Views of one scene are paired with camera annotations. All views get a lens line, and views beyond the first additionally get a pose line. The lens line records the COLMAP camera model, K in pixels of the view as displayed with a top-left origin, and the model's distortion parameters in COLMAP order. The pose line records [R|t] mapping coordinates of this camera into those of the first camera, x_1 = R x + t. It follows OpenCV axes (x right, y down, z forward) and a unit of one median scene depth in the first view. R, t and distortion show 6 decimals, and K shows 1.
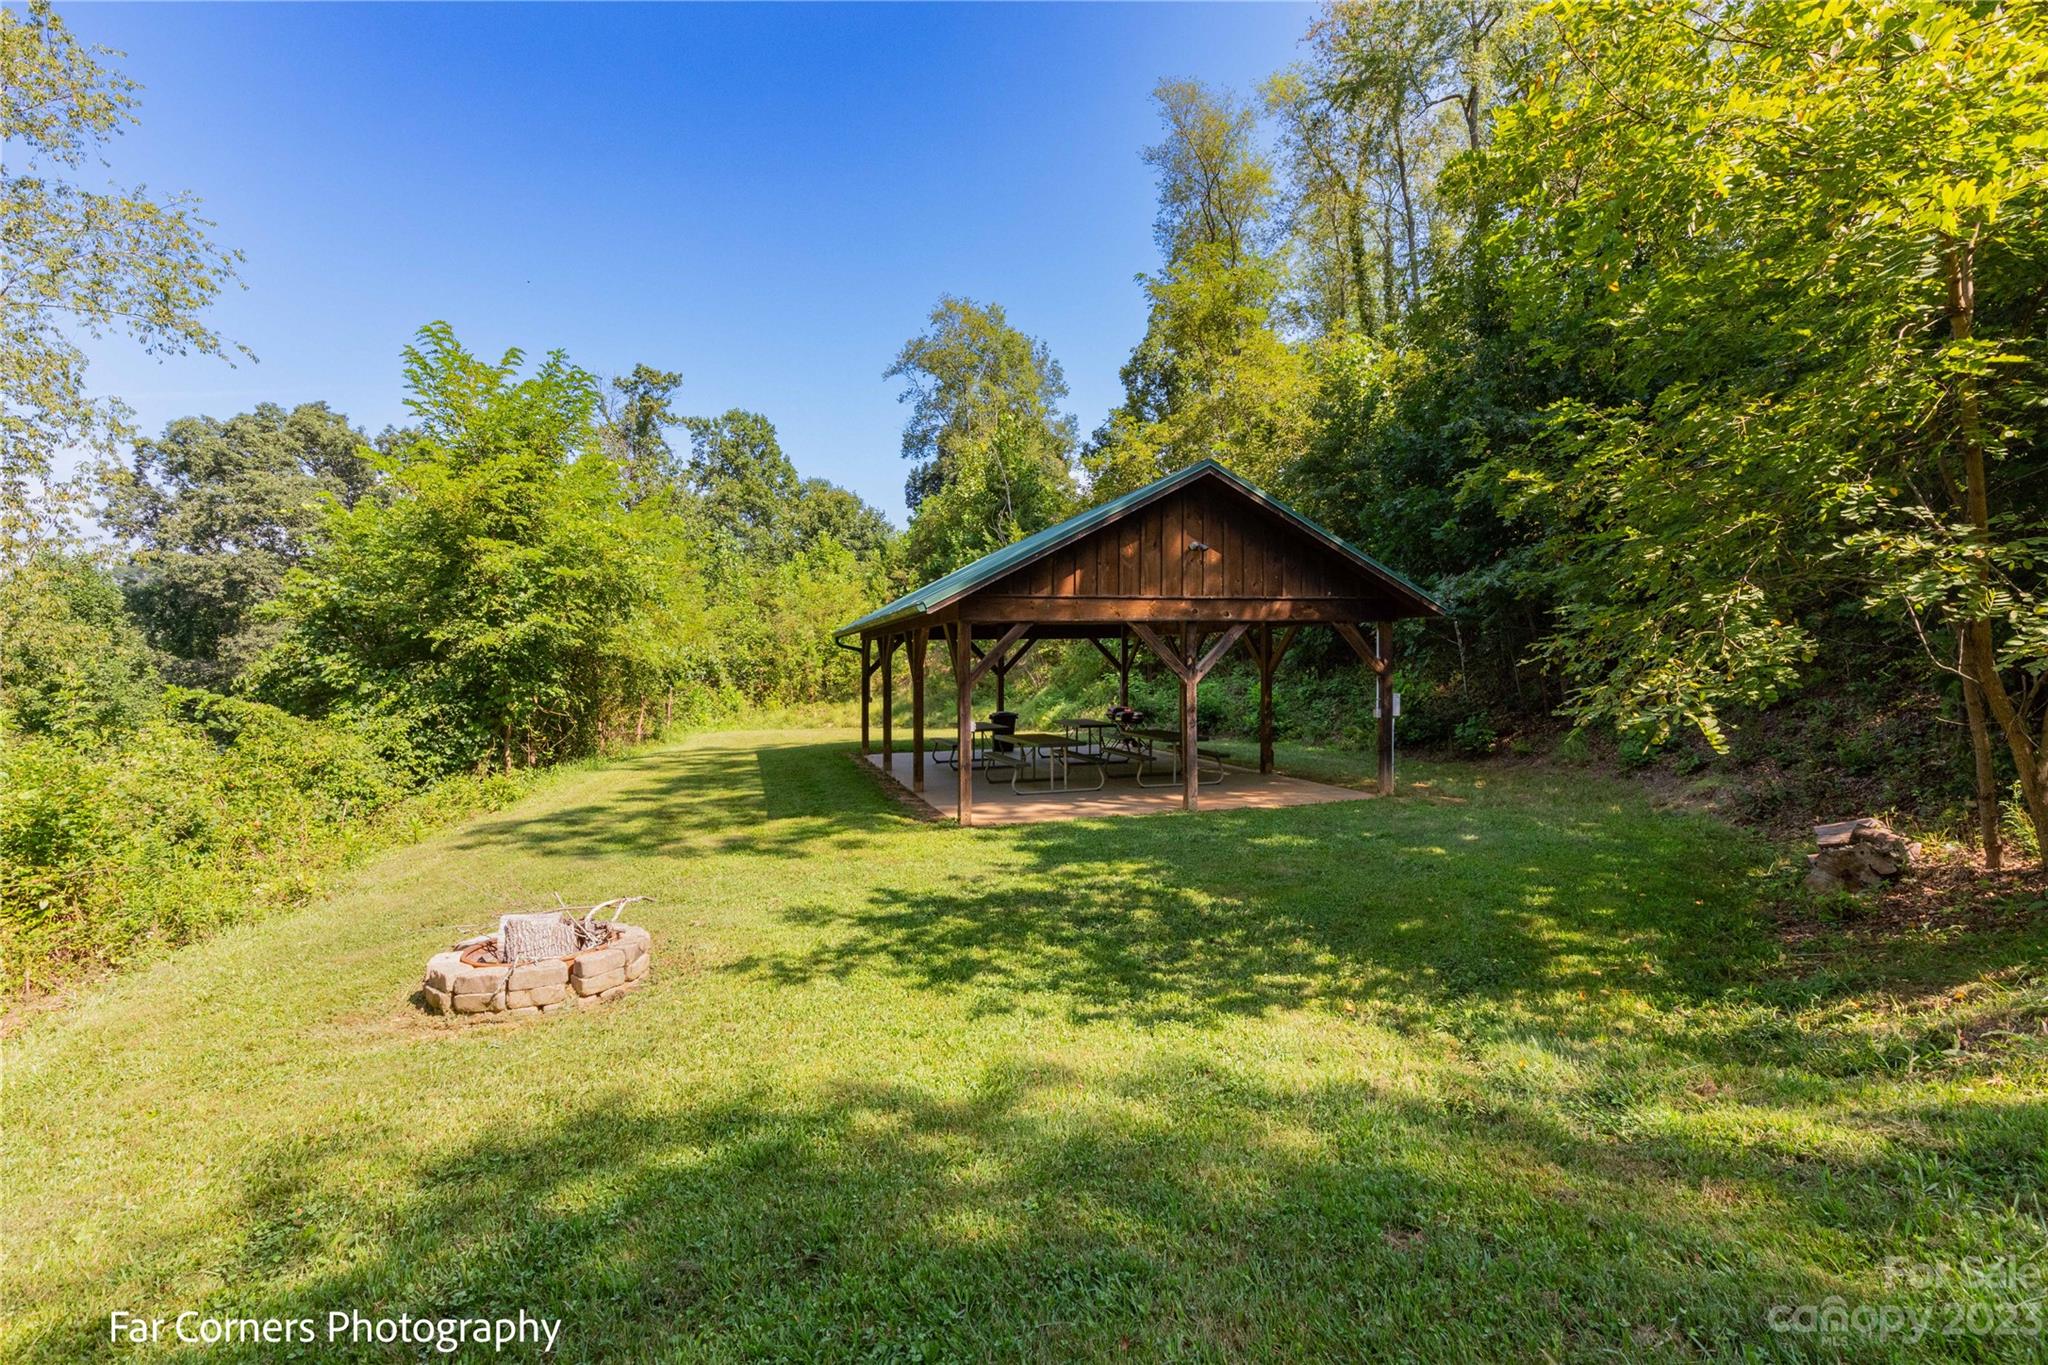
lens RADIAL K [[944.5, 0, 1024.0], [0, 944.5, 682.5], [0, 0, 1]] dist [0.000248, 0.000006]
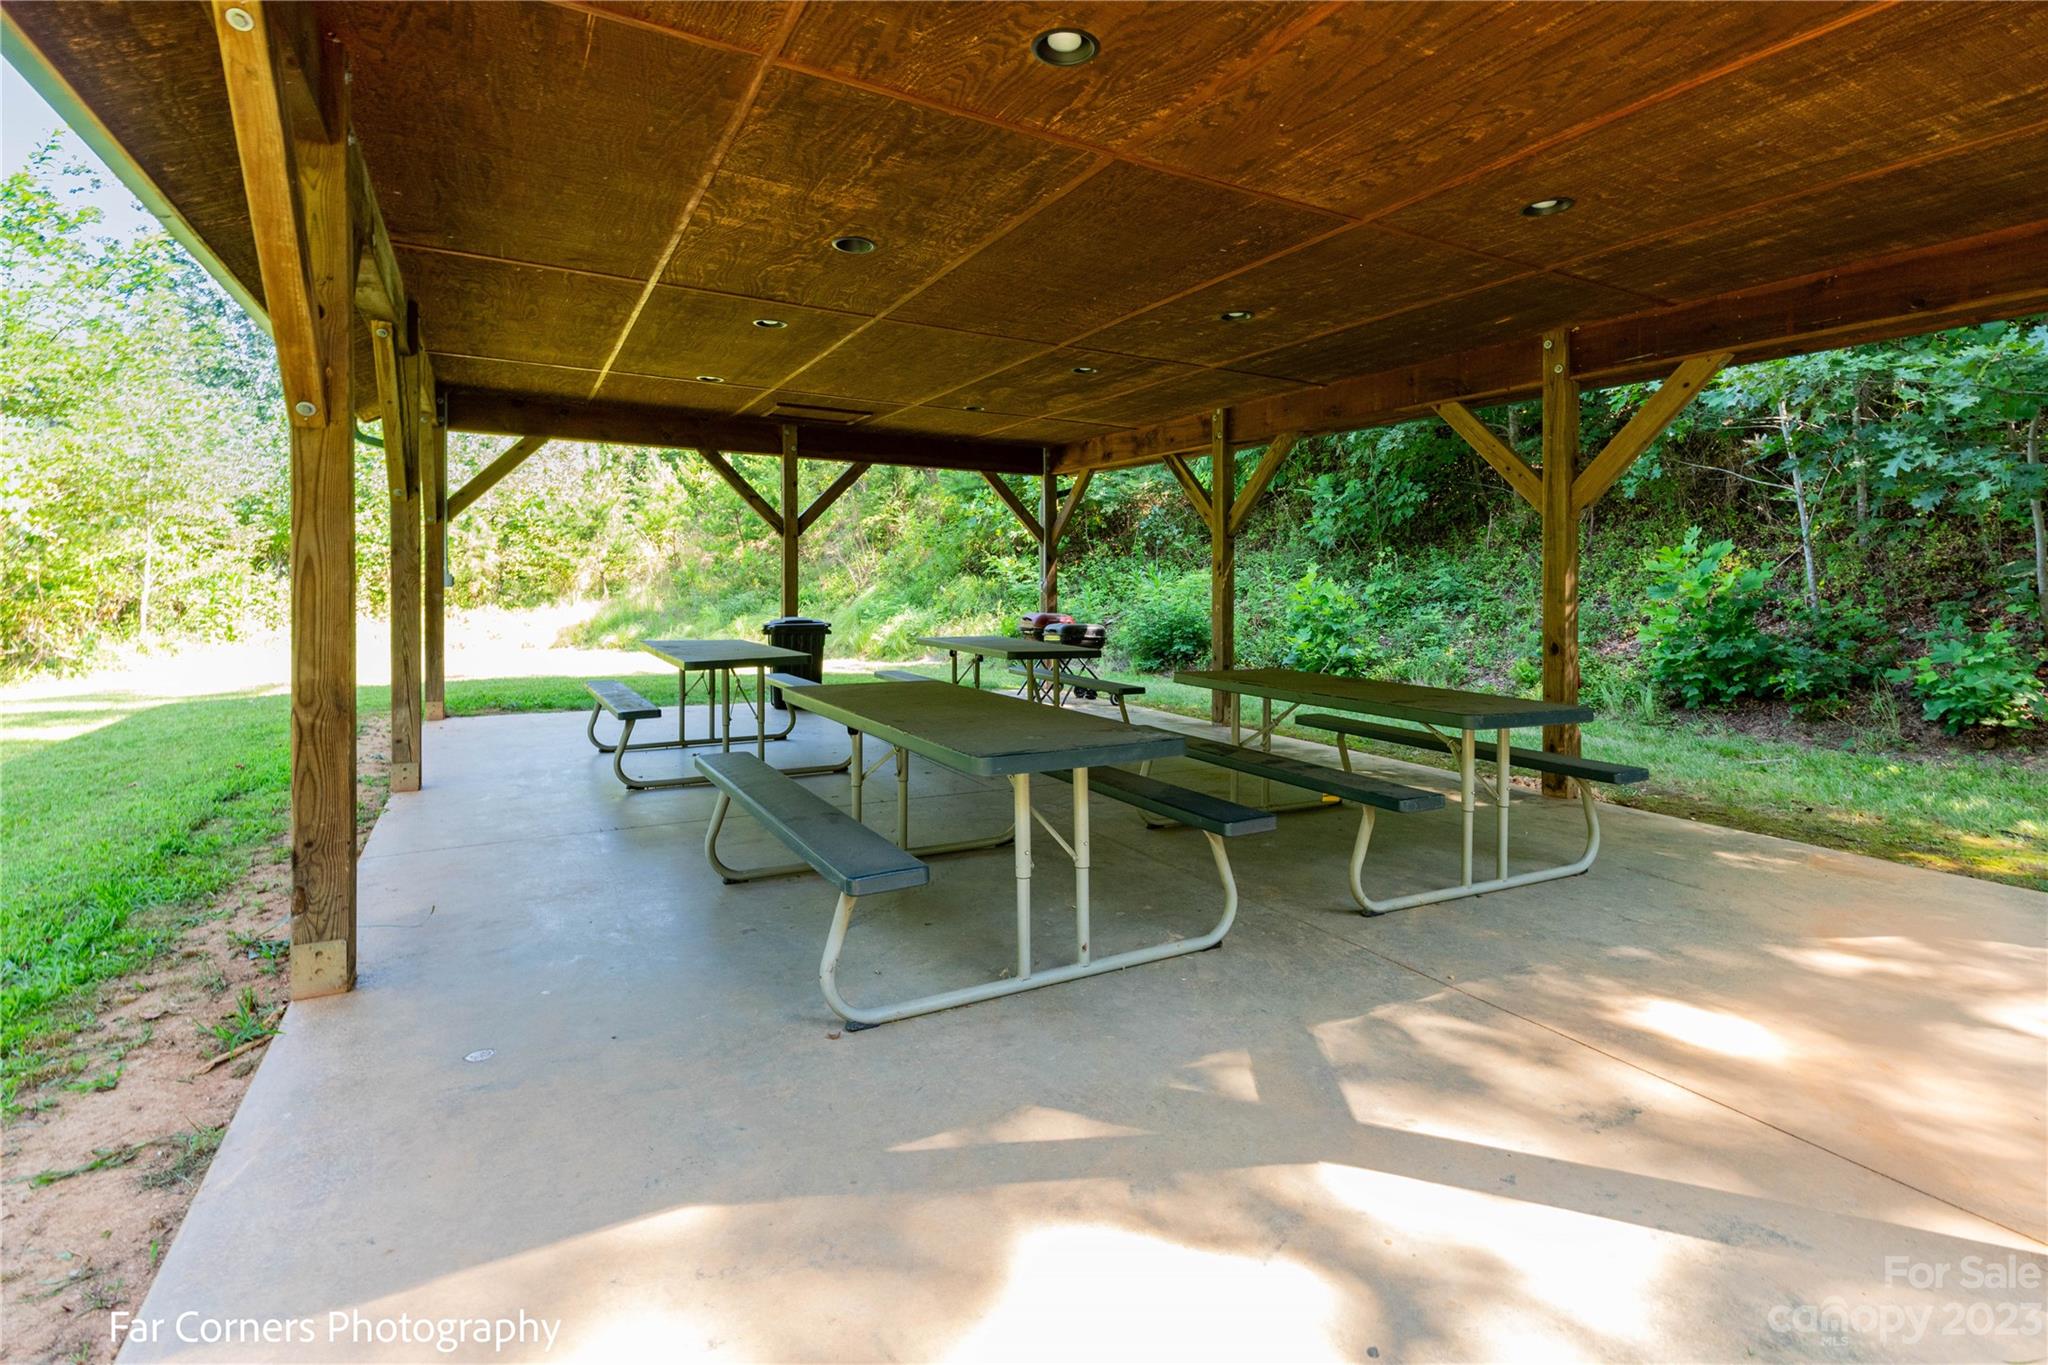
lens RADIAL K [[944.5, 0, 1024.0], [0, 944.5, 682.5], [0, 0, 1]] dist [0.000248, 0.000006]
pose [[0.978824, 0.005945, 0.204619, -0.006451], [-0.022126, 0.996795, 0.076883, 0.019612], [-0.203506, -0.079783, 0.975818, 0.430332]]
